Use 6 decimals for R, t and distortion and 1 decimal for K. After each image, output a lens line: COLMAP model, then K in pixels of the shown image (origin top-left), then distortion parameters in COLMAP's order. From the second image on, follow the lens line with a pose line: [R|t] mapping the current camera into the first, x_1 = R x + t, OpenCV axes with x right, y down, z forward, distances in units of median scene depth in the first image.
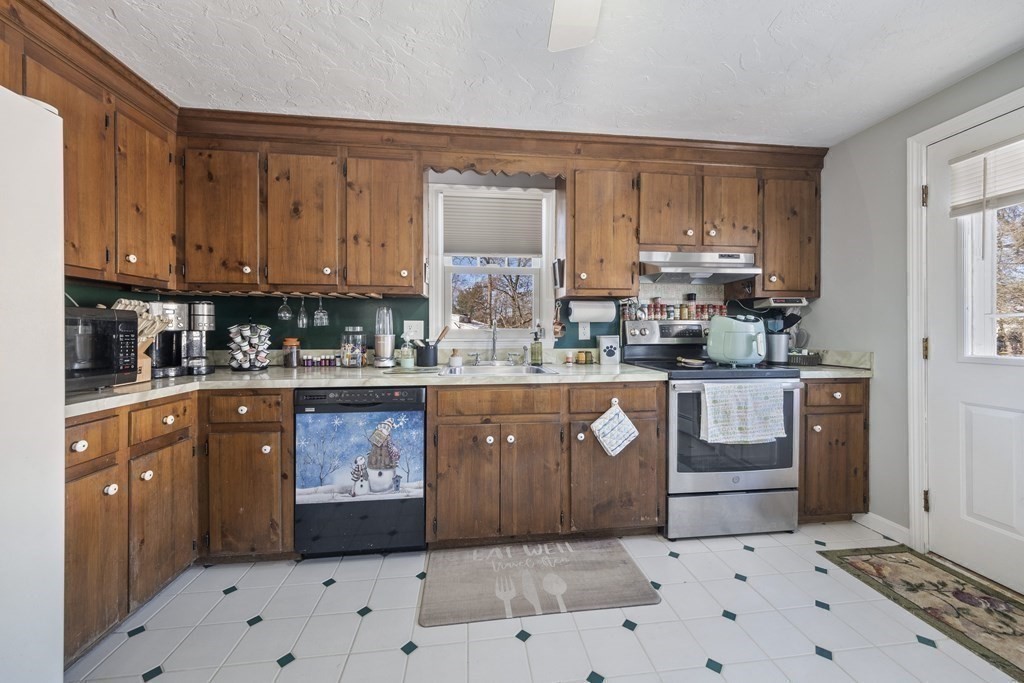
lens RADIAL K [[382.3, 0, 514.2], [0, 382.3, 333.1], [0, 0, 1]] dist [-0.000028, -0.000049]
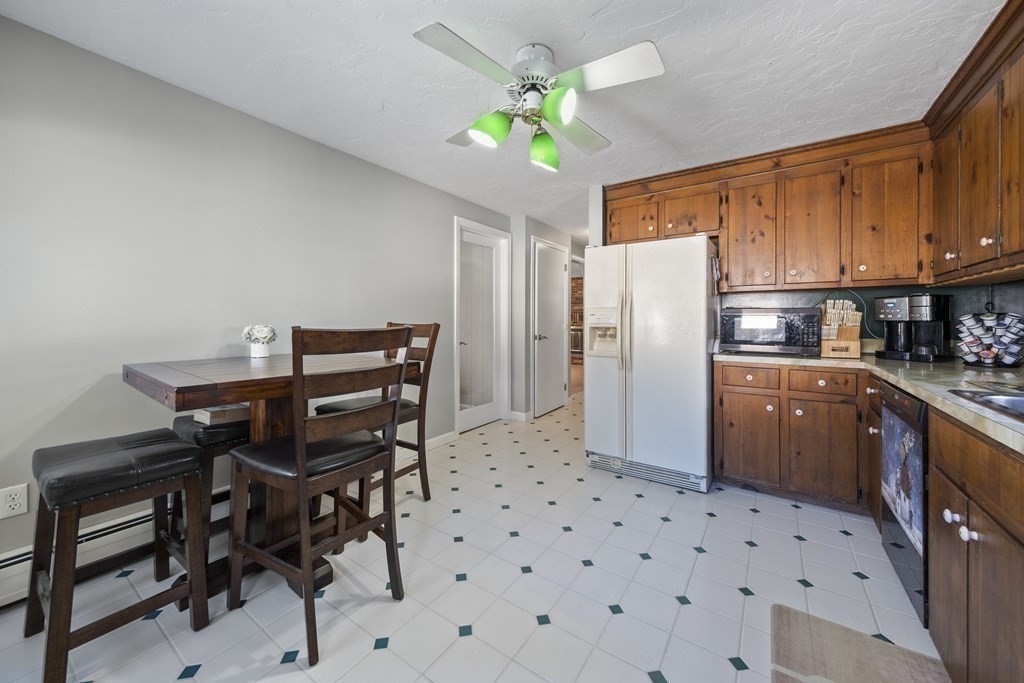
lens RADIAL K [[378.1, 0, 515.5], [0, 378.1, 320.7], [0, 0, 1]] dist [-0.000694, -0.000018]
pose [[-0.659860, -0.002776, -0.751384, 0.734990], [-0.004314, 0.999991, 0.000094, -0.002120], [0.751376, 0.003303, -0.659866, 0.849163]]
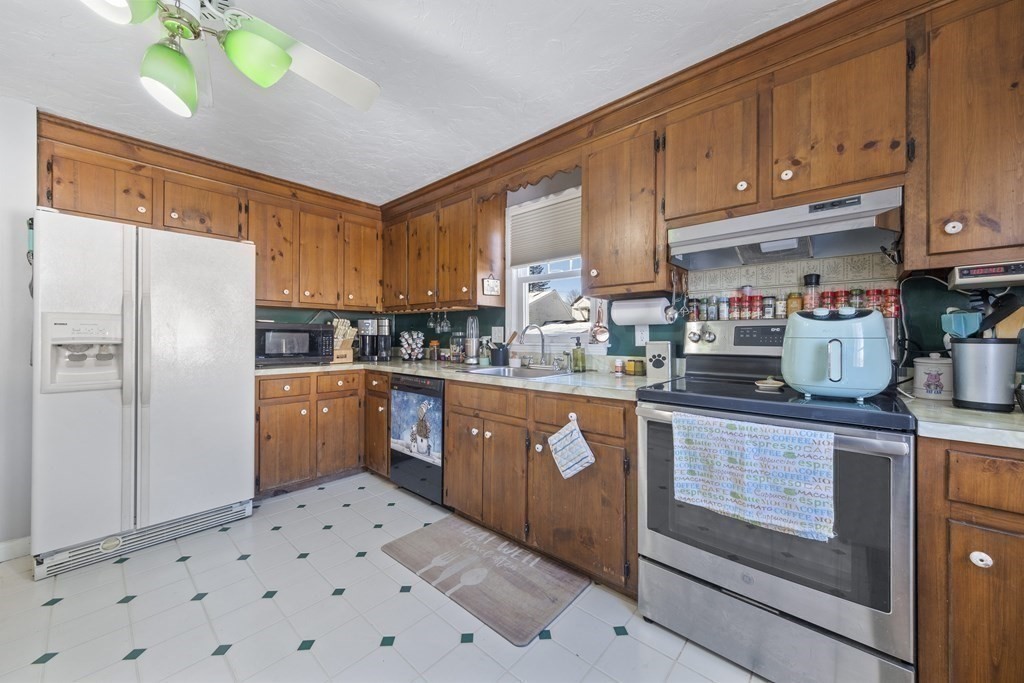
lens RADIAL K [[376.6, 0, 513.1], [0, 376.6, 334.7], [0, 0, 1]] dist [-0.000053, -0.000039]
pose [[0.661601, -0.001120, -0.749855, 0.812249], [-0.005453, 0.999965, -0.006305, -0.001190], [0.749836, 0.008261, 0.661572, 0.332062]]
